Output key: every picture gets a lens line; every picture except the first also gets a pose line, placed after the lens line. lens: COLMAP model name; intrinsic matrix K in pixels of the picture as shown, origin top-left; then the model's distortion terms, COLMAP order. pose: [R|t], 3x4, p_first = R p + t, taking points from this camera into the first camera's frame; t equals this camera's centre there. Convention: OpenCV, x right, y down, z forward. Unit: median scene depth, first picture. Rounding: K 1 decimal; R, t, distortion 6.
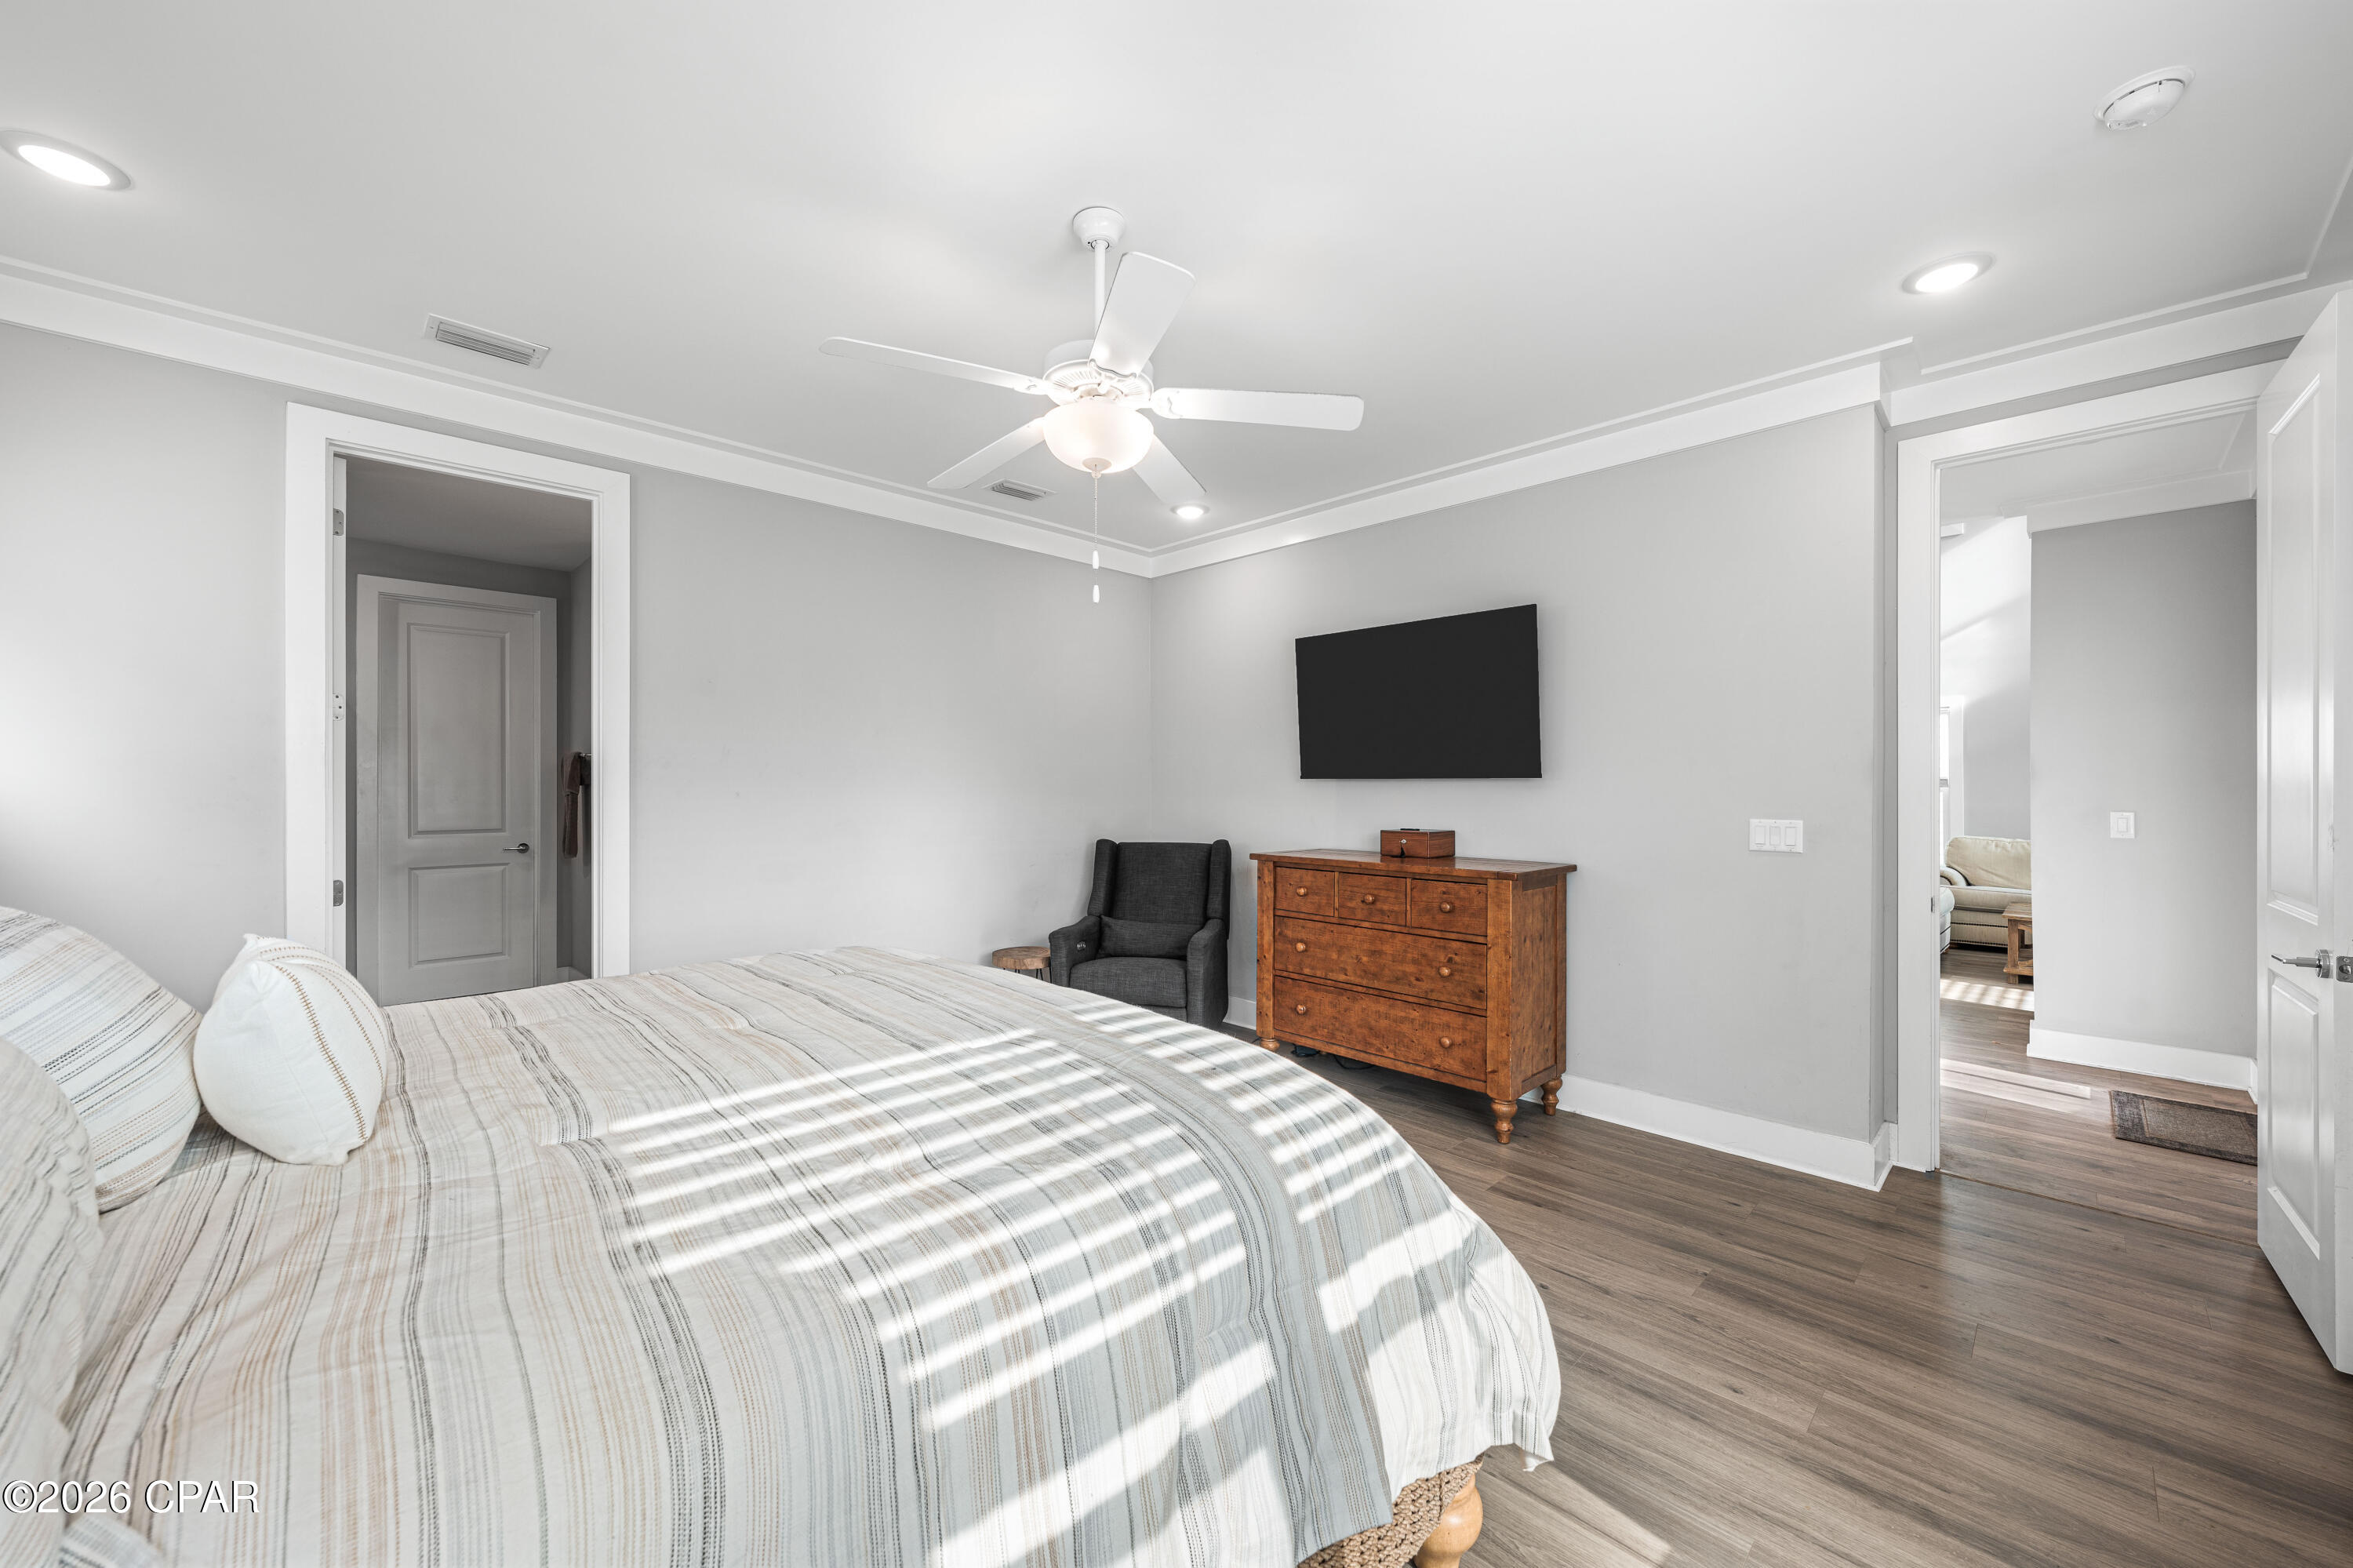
lens RADIAL K [[899.7, 0, 1176.5], [0, 899.7, 784.0], [0, 0, 1]] dist [0.000992, 0.000037]
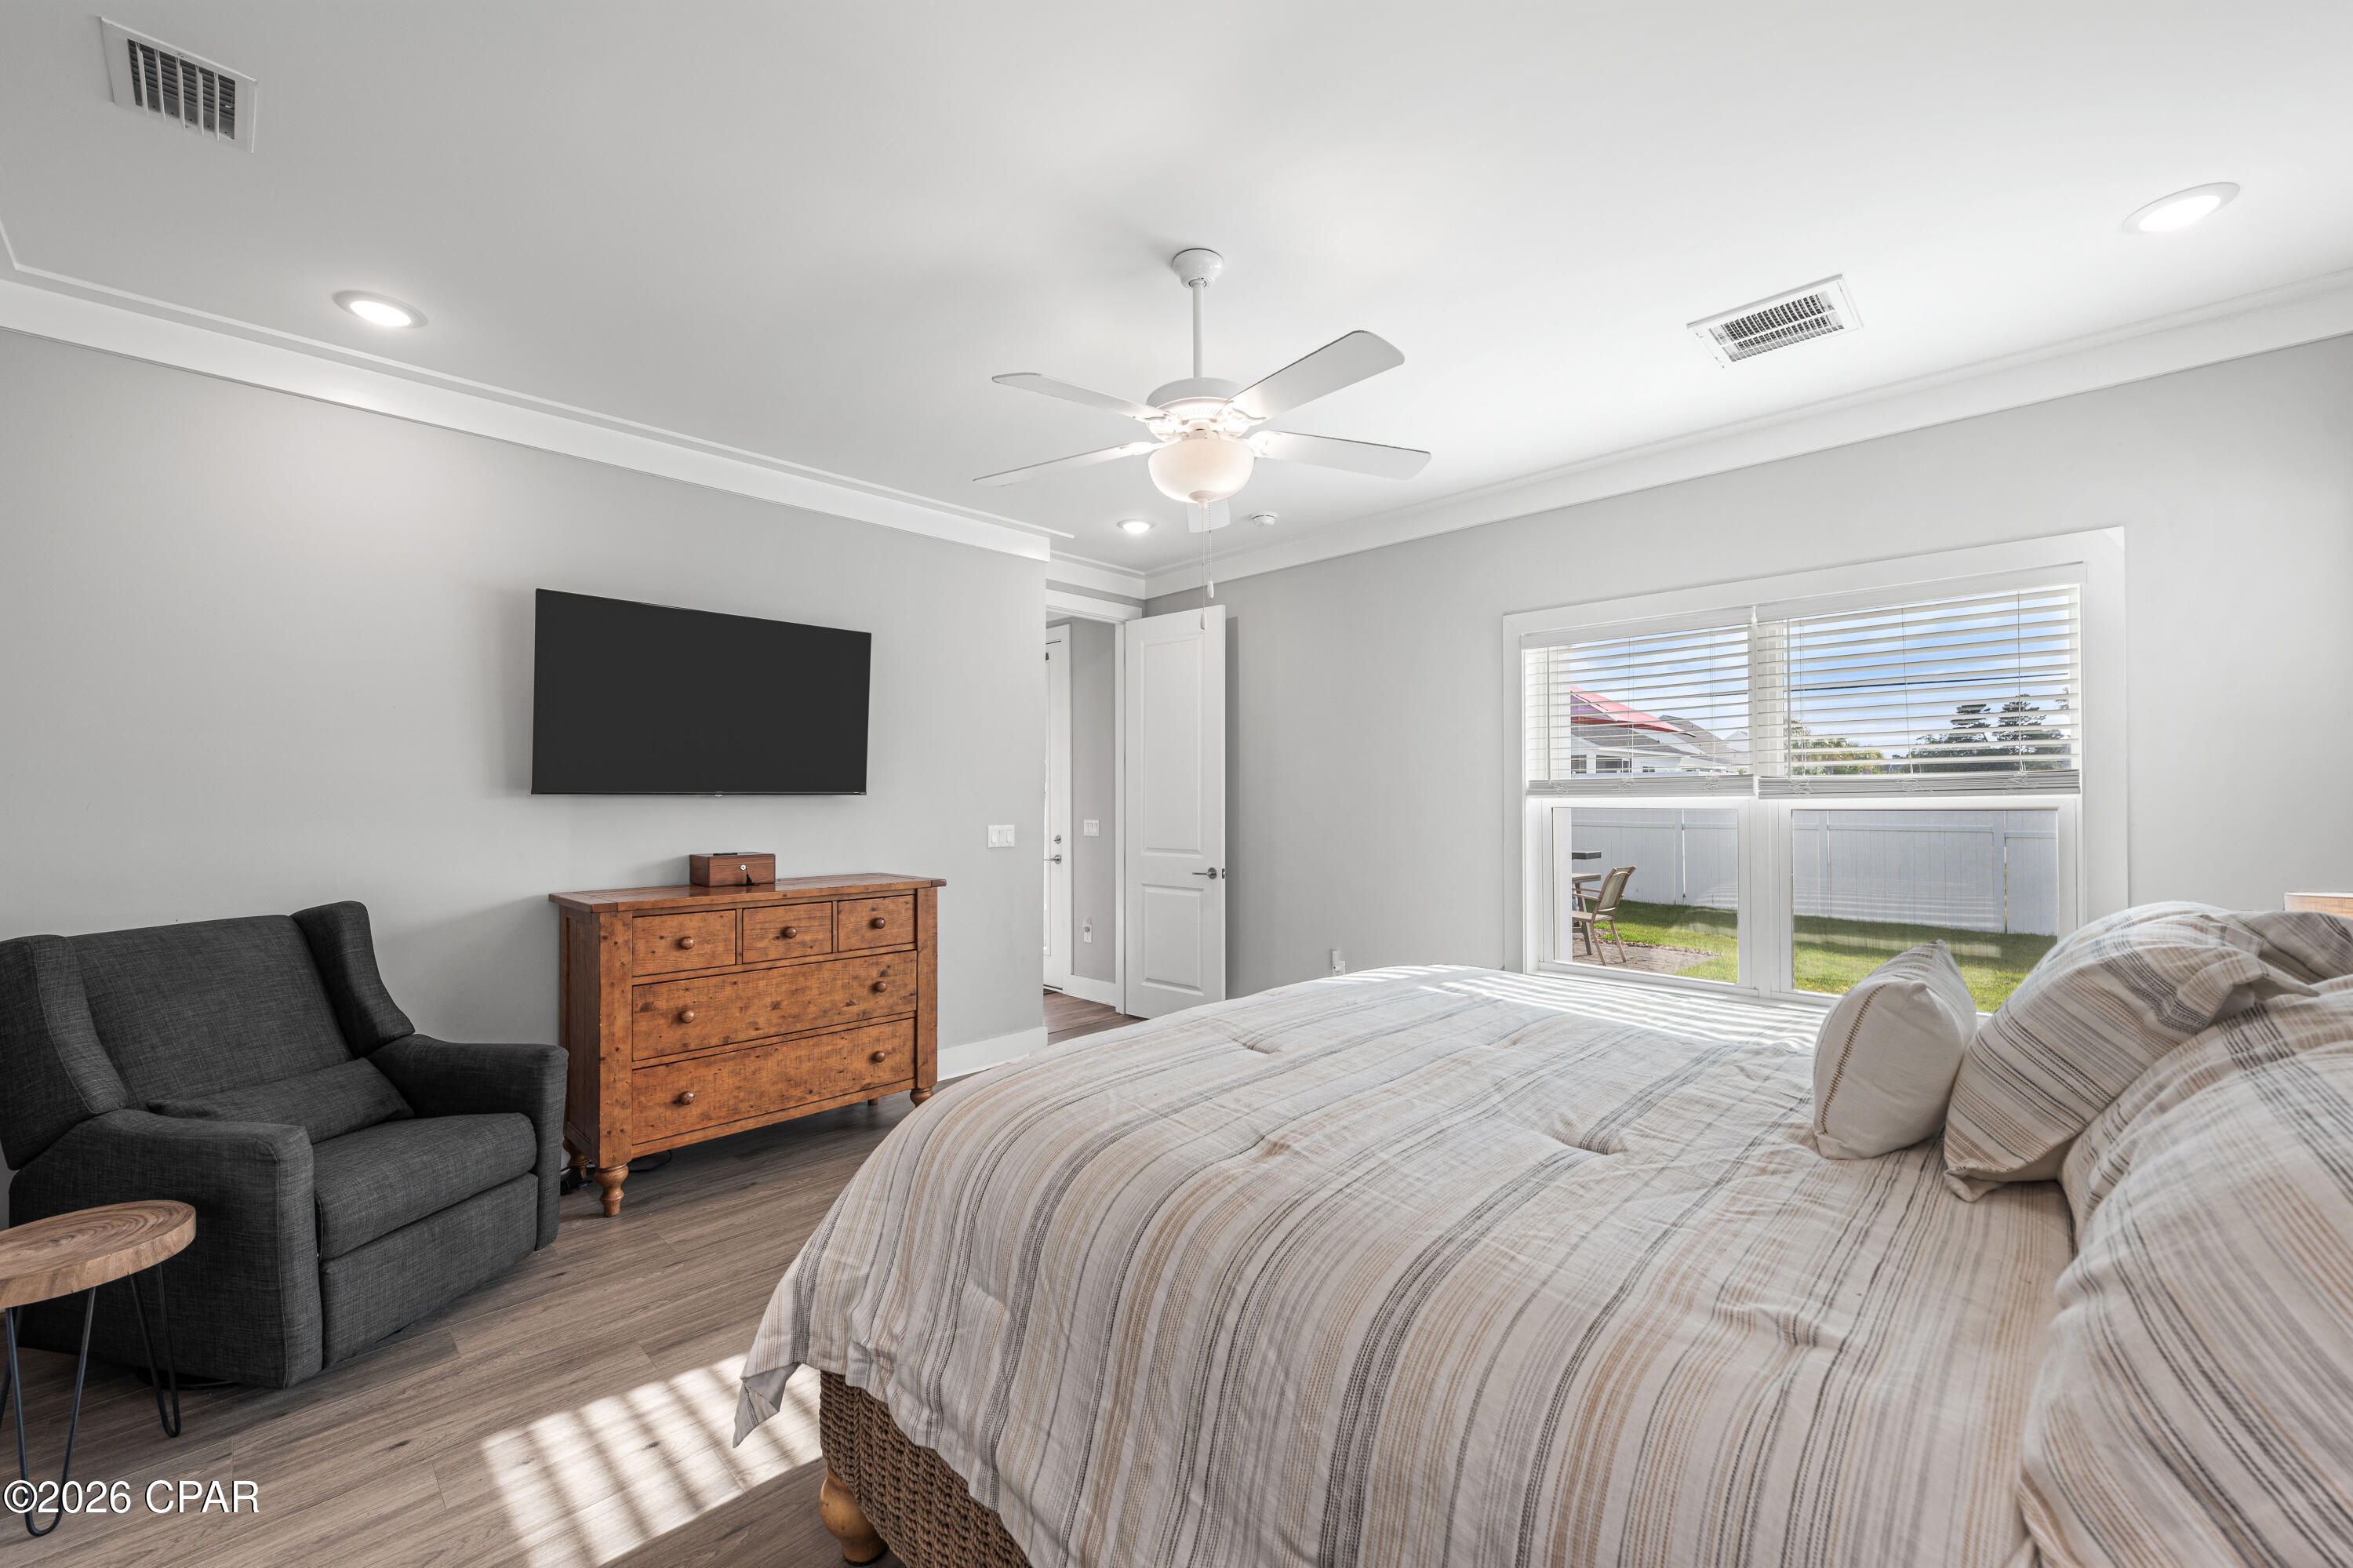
lens RADIAL K [[936.9, 0, 1168.8], [0, 936.9, 803.3], [0, 0, 1]] dist [0.001308, -0.000015]
pose [[-0.026879, -0.004737, 0.999627, -0.701125], [0.003115, 0.999984, 0.004823, -0.001744], [-0.999634, 0.003244, -0.026864, 0.644748]]
